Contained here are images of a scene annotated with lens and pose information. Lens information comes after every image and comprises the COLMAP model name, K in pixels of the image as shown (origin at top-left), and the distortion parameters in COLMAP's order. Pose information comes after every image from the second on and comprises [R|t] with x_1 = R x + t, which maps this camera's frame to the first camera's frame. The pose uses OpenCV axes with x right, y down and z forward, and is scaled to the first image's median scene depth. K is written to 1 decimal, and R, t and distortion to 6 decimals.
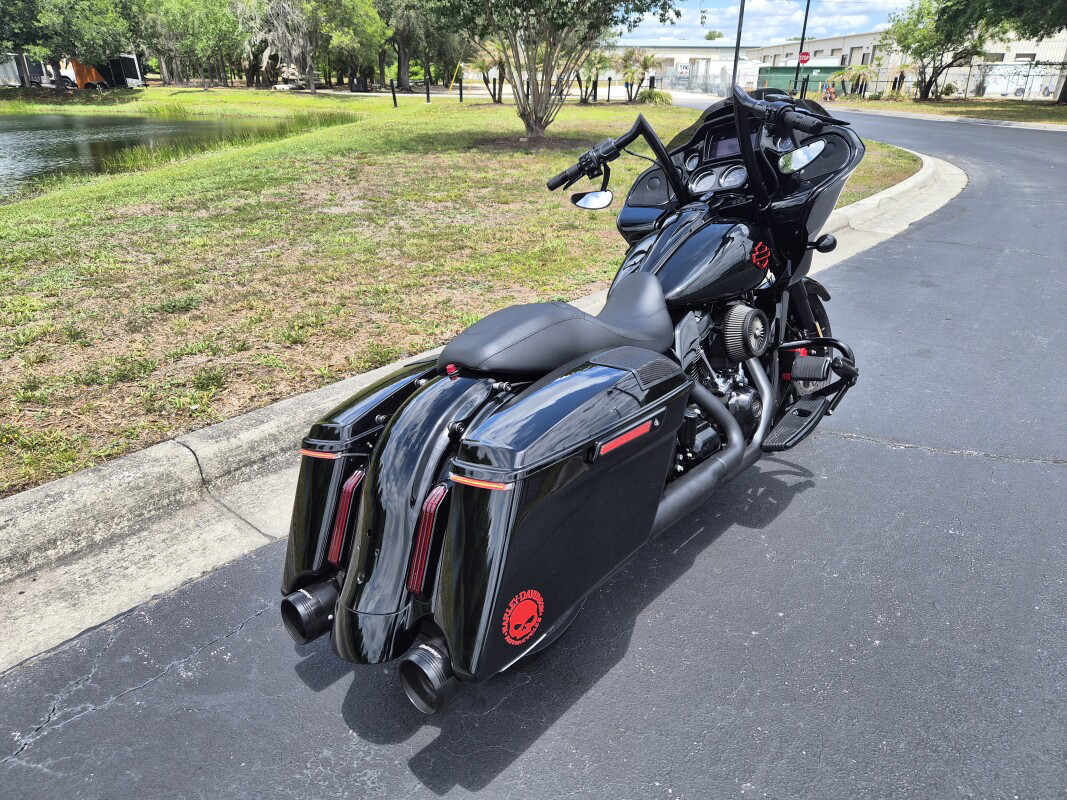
lens RADIAL K [[721.6, 0, 507.3], [0, 721.6, 397.6], [0, 0, 1]] dist [0.043957, -0.041746]
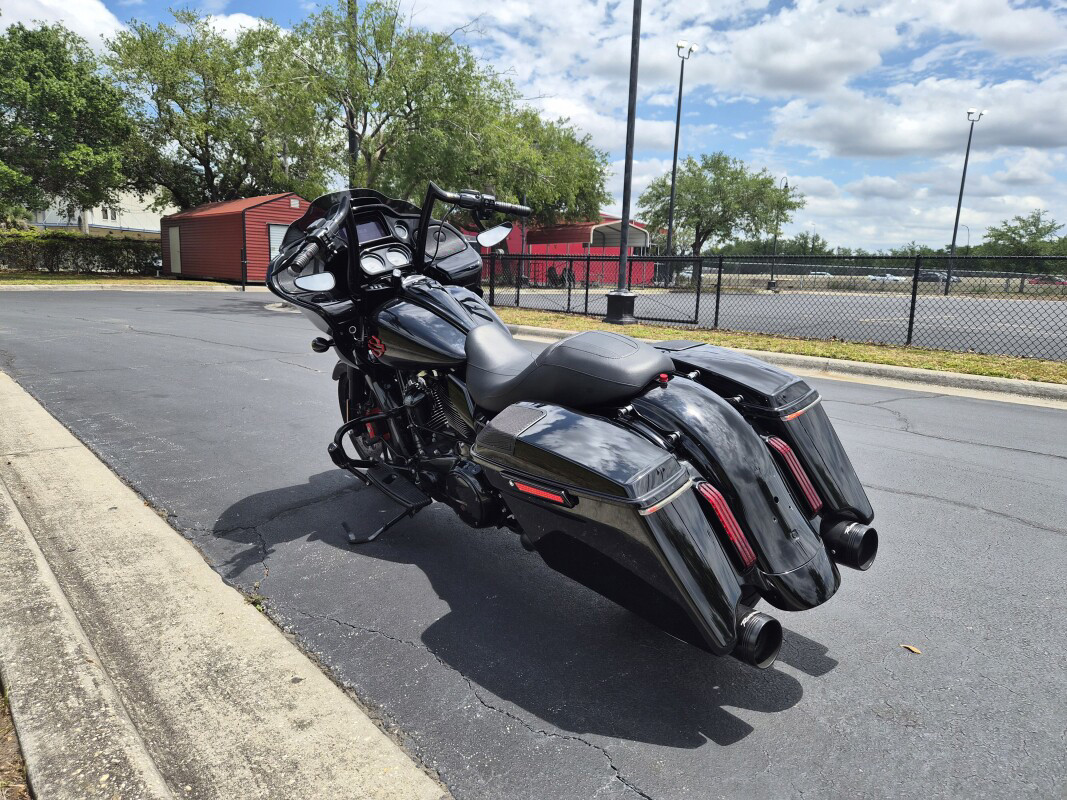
lens RADIAL K [[718.9, 0, 533.5], [0, 718.9, 400.0], [0, 0, 1]] dist [0.042782, -0.035016]
pose [[0.098978, -0.171830, 0.980142, -0.062345], [0.375327, 0.918675, 0.123152, -0.011892], [-0.921593, 0.355685, 0.155421, 0.052121]]
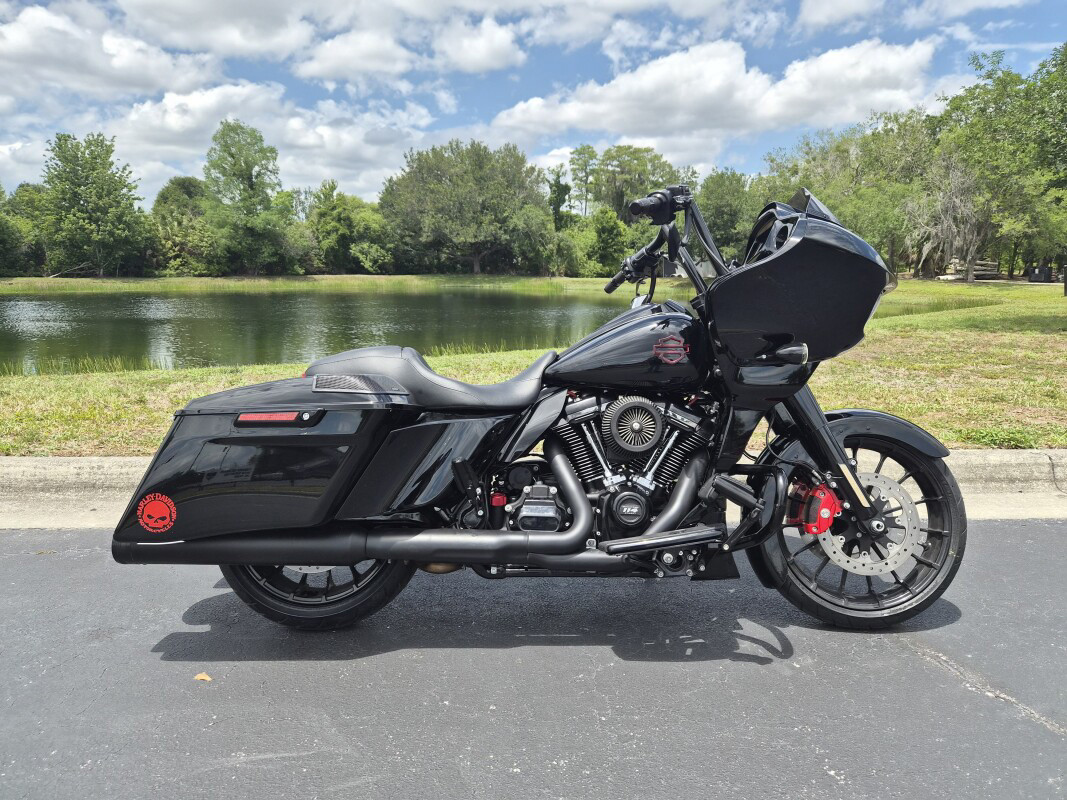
lens RADIAL K [[718.9, 0, 533.5], [0, 718.9, 400.0], [0, 0, 1]] dist [0.042782, -0.035016]
pose [[0.667021, 0.121588, -0.735051, 0.063418], [-0.295360, 0.948909, -0.111061, 0.001102], [0.683992, 0.291184, 0.668854, 0.019424]]
